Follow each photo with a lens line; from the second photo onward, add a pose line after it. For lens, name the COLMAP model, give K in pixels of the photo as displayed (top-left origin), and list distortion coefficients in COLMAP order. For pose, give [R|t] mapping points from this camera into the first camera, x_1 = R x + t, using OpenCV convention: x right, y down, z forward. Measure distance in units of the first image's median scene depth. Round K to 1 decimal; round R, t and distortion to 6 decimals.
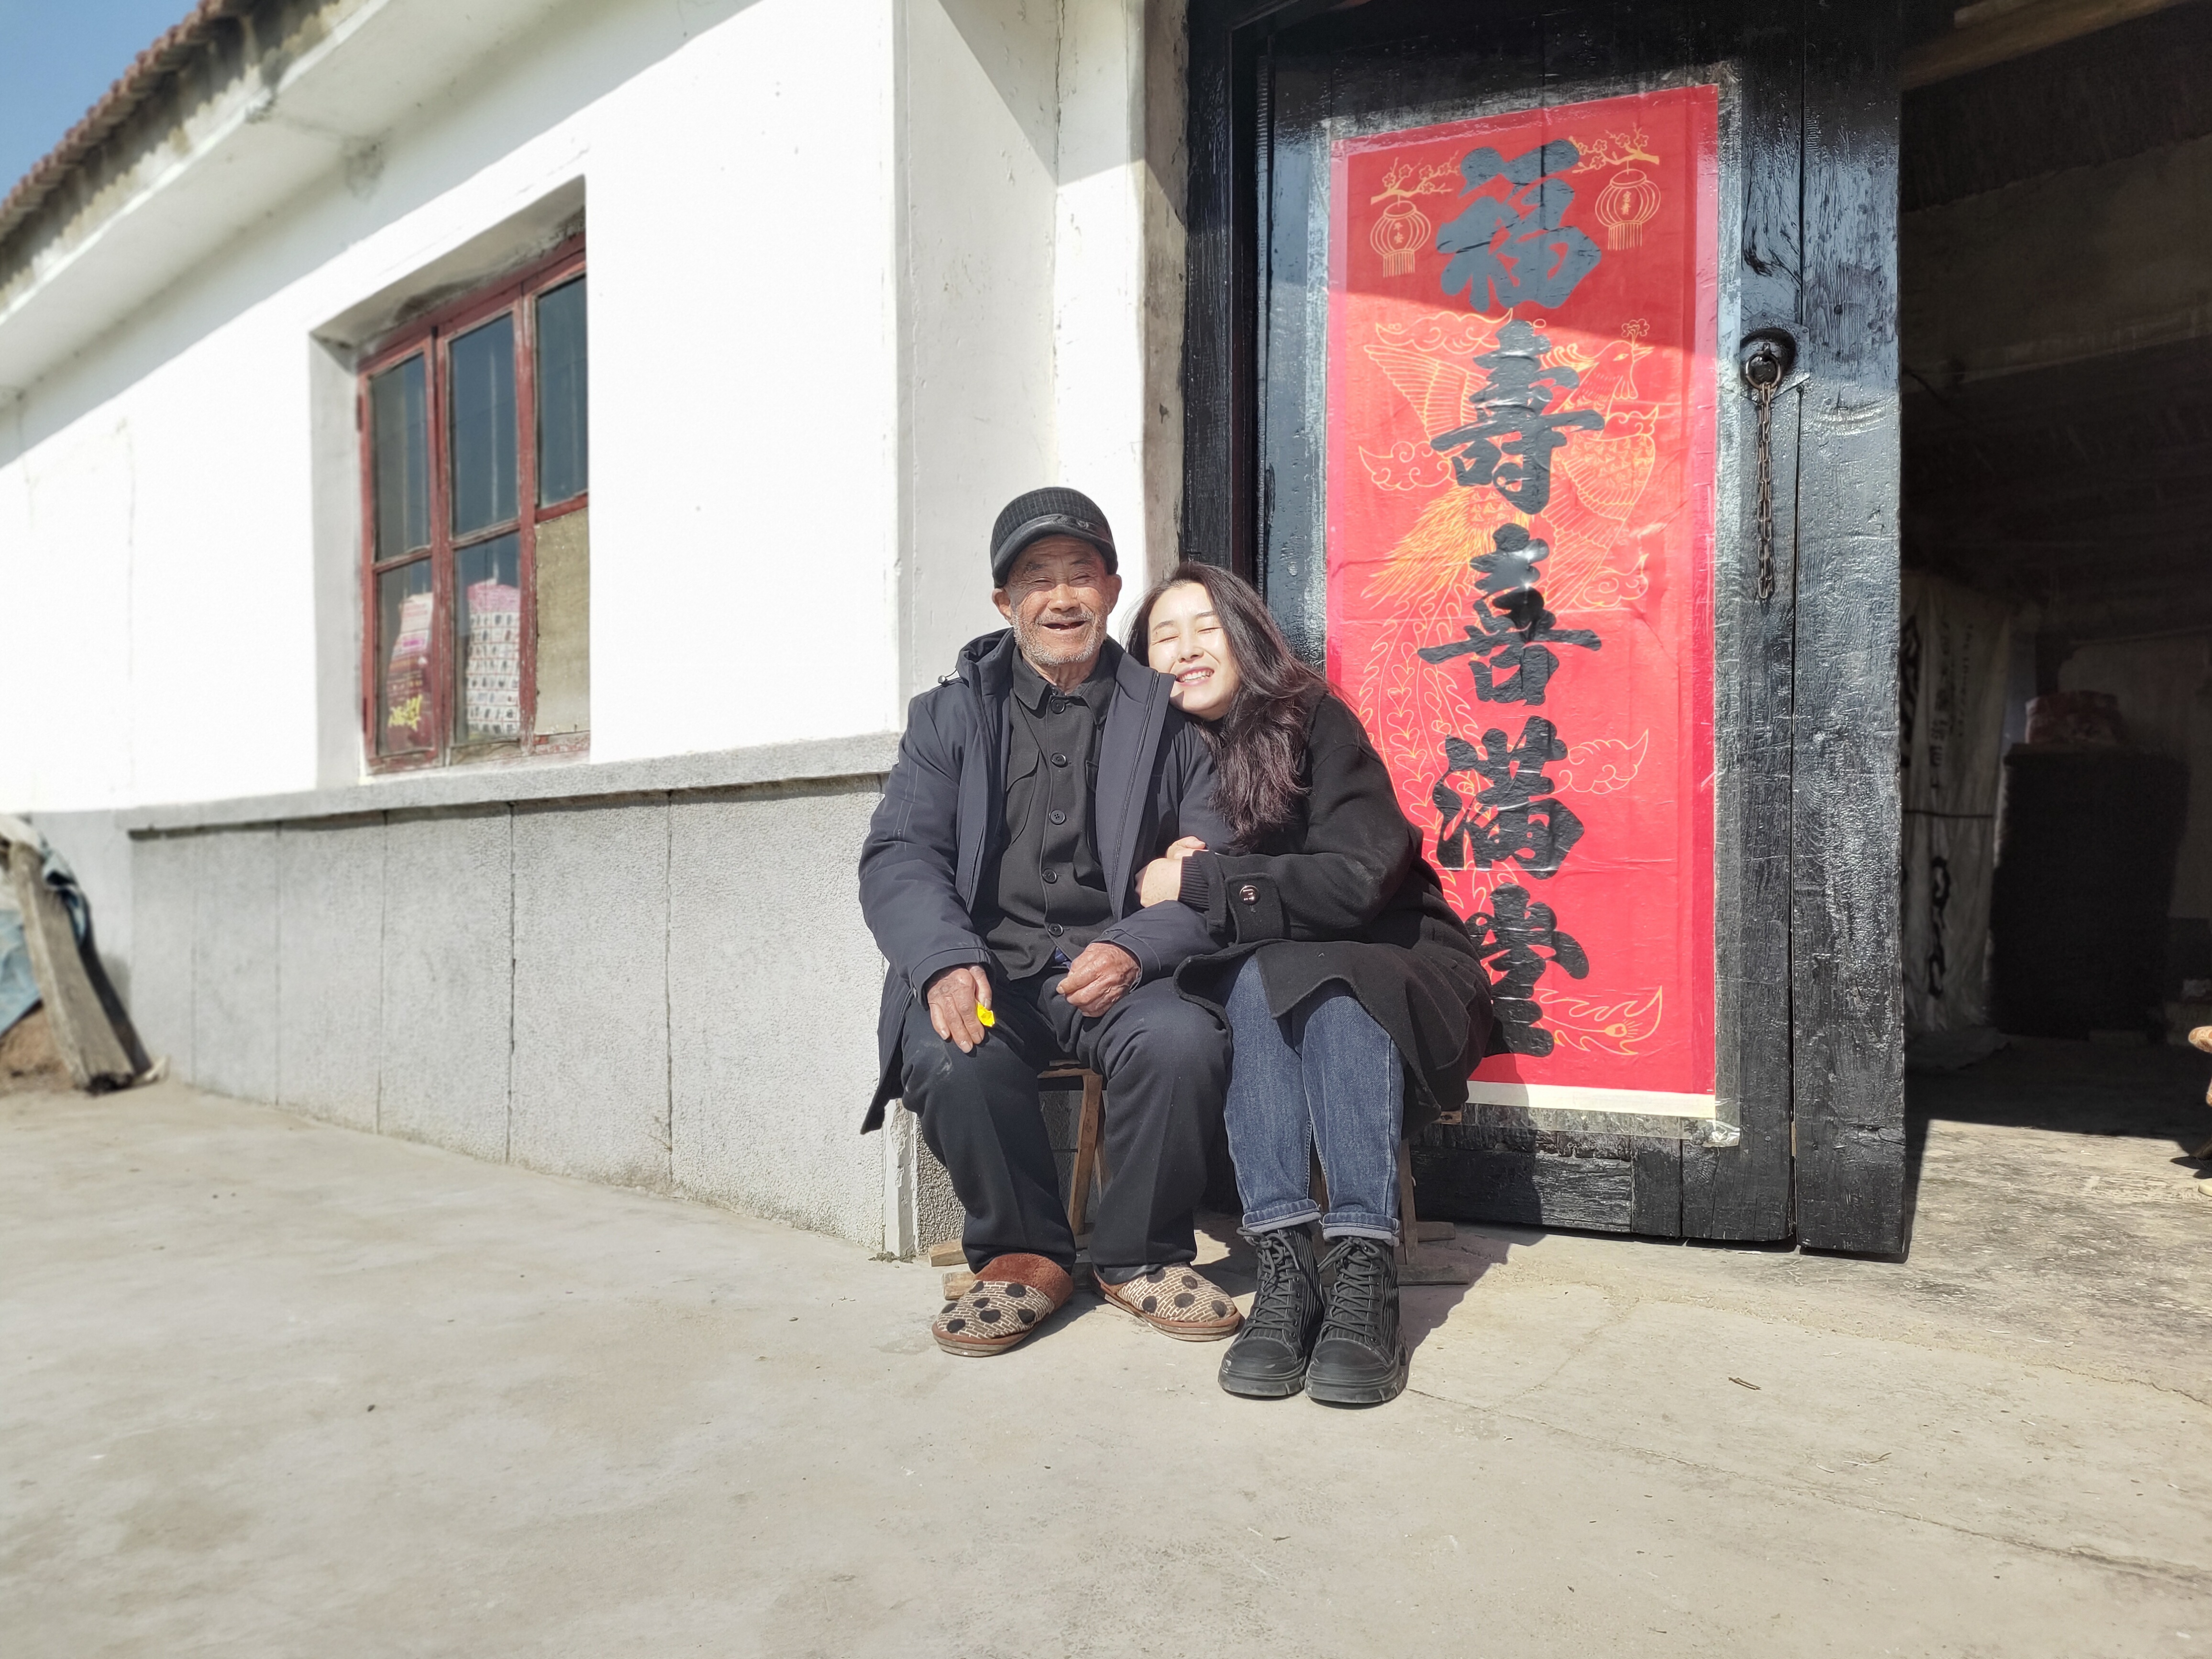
lens RADIAL K [[1650.5, 0, 1033.8], [0, 1650.5, 841.7], [0, 0, 1]] dist [0.053591, -0.005639]
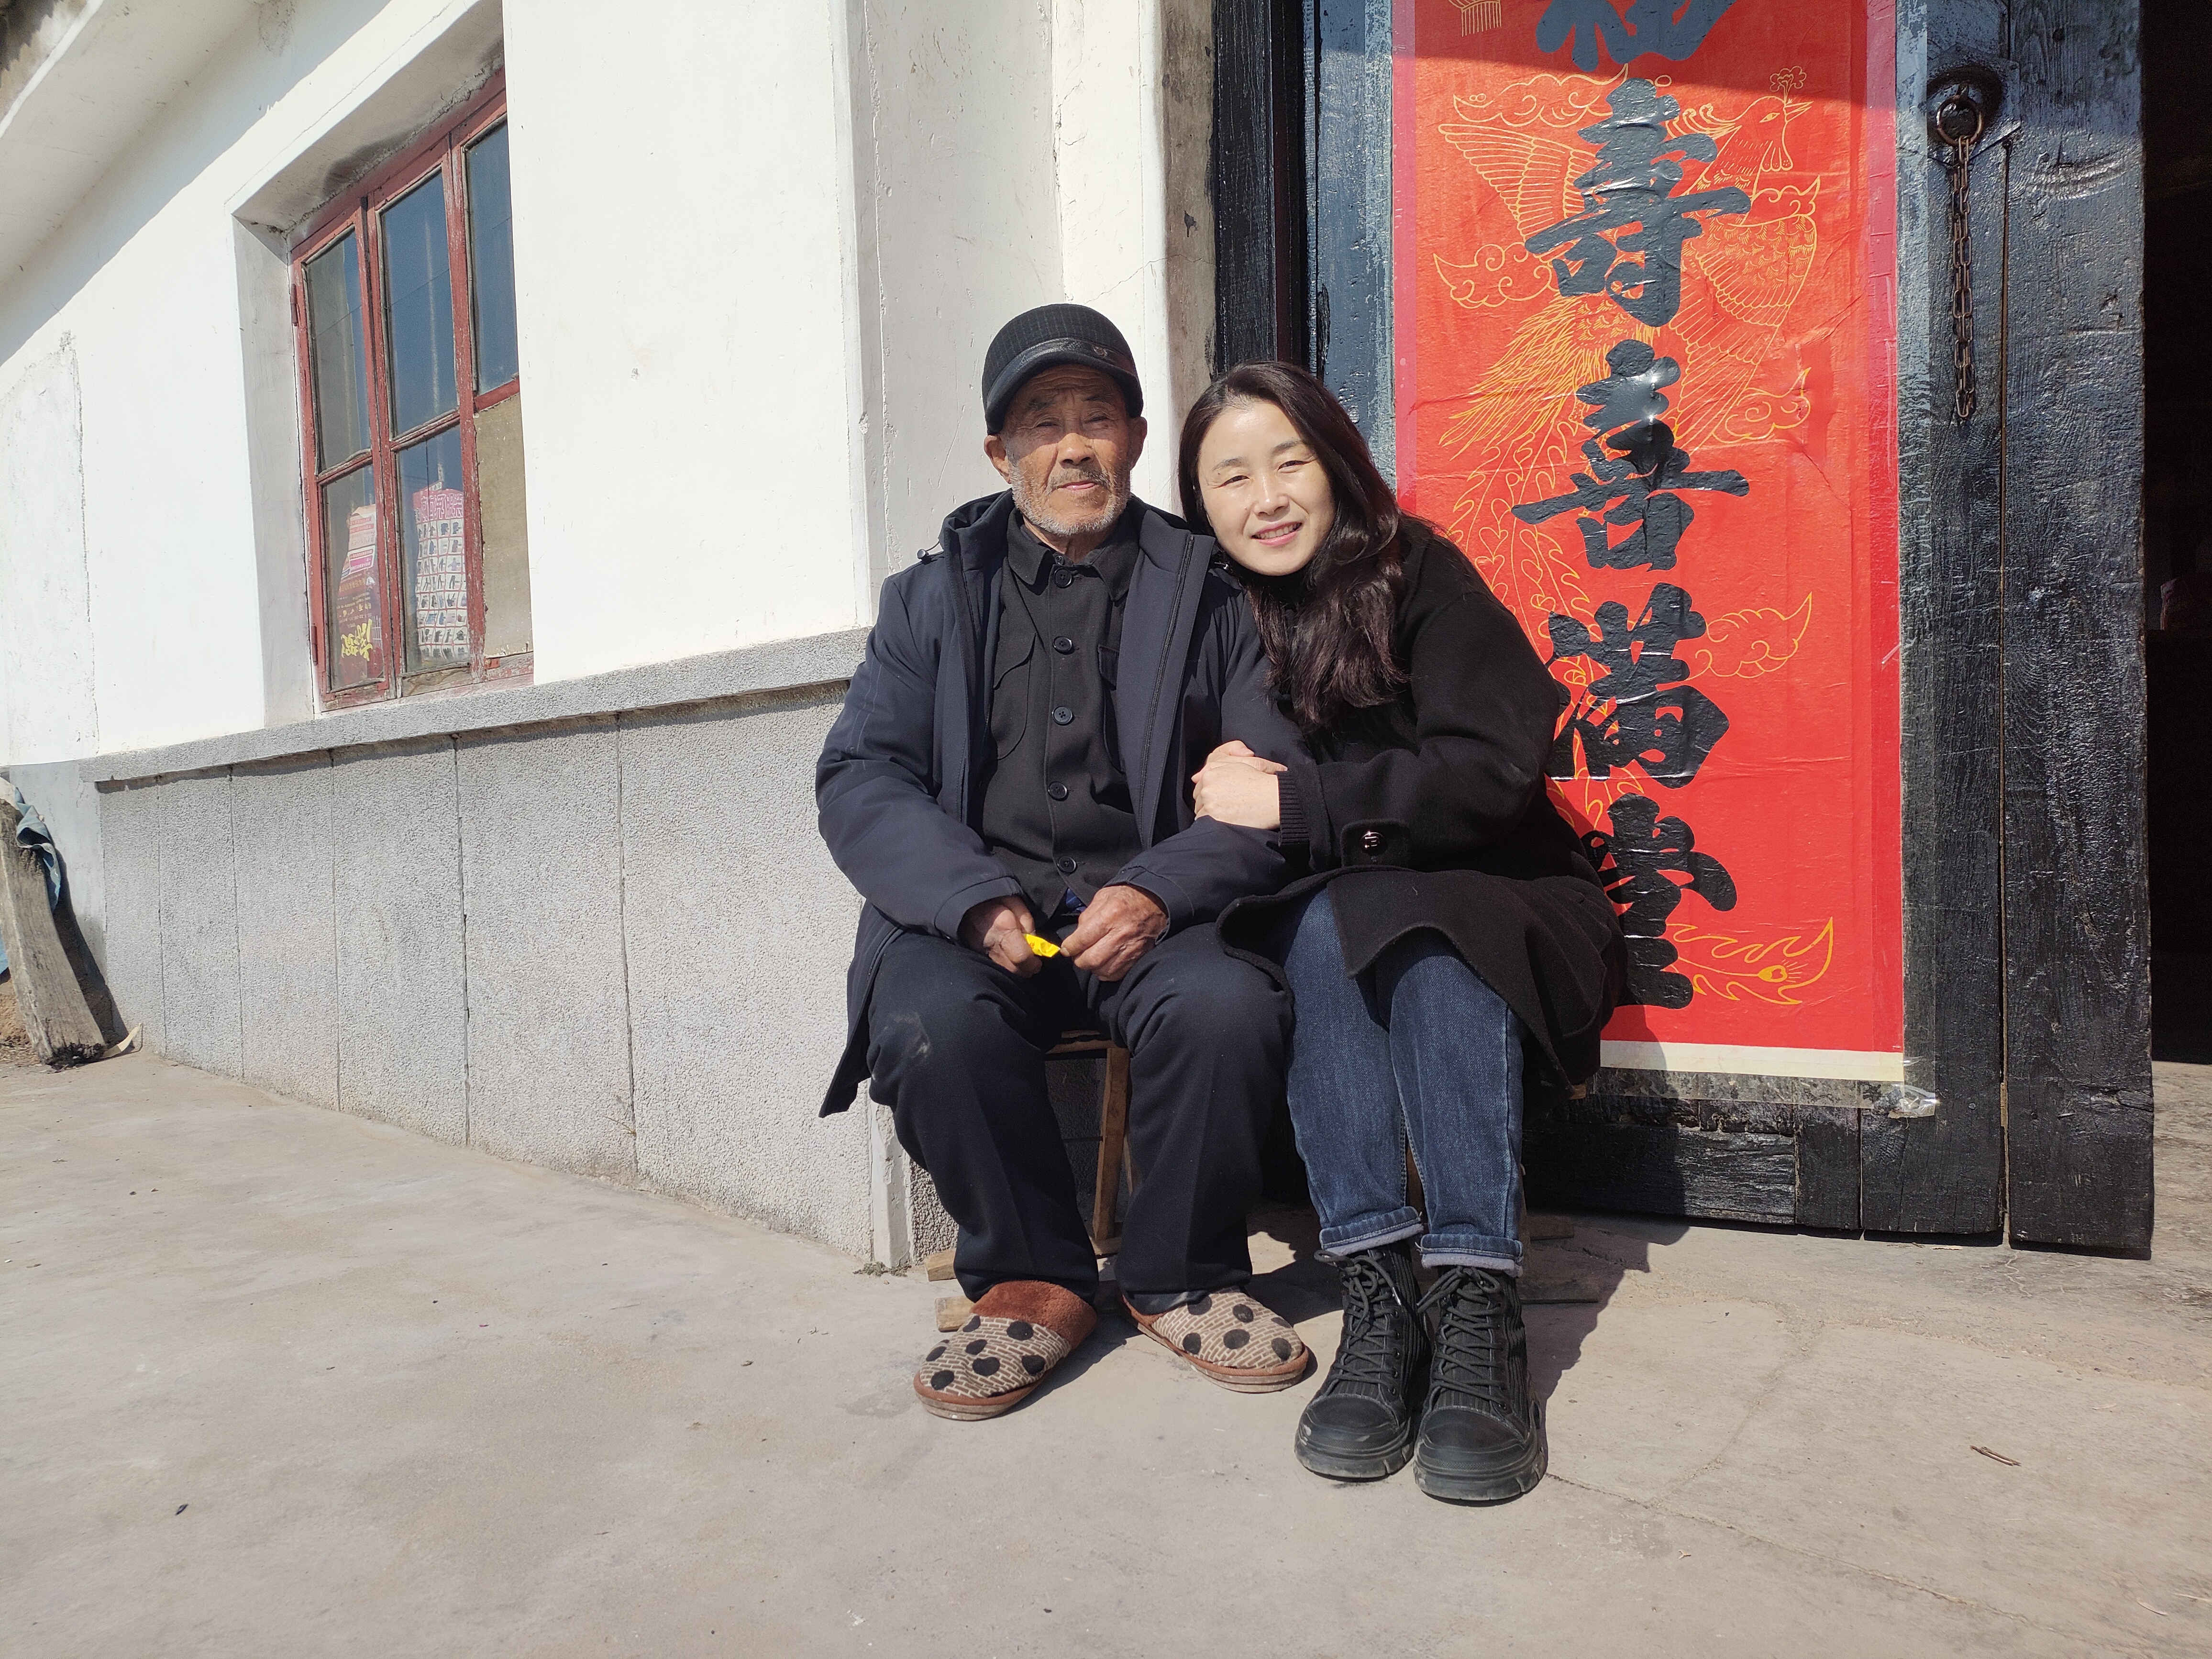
lens RADIAL K [[1614.0, 0, 1063.4], [0, 1614.0, 840.5], [0, 0, 1]] dist [0.075612, -0.062180]
pose [[0.999463, -0.026551, -0.019197, 0.025228], [0.027283, 0.998868, 0.038961, 0.009251], [0.018141, -0.039464, 0.999056, 0.202705]]
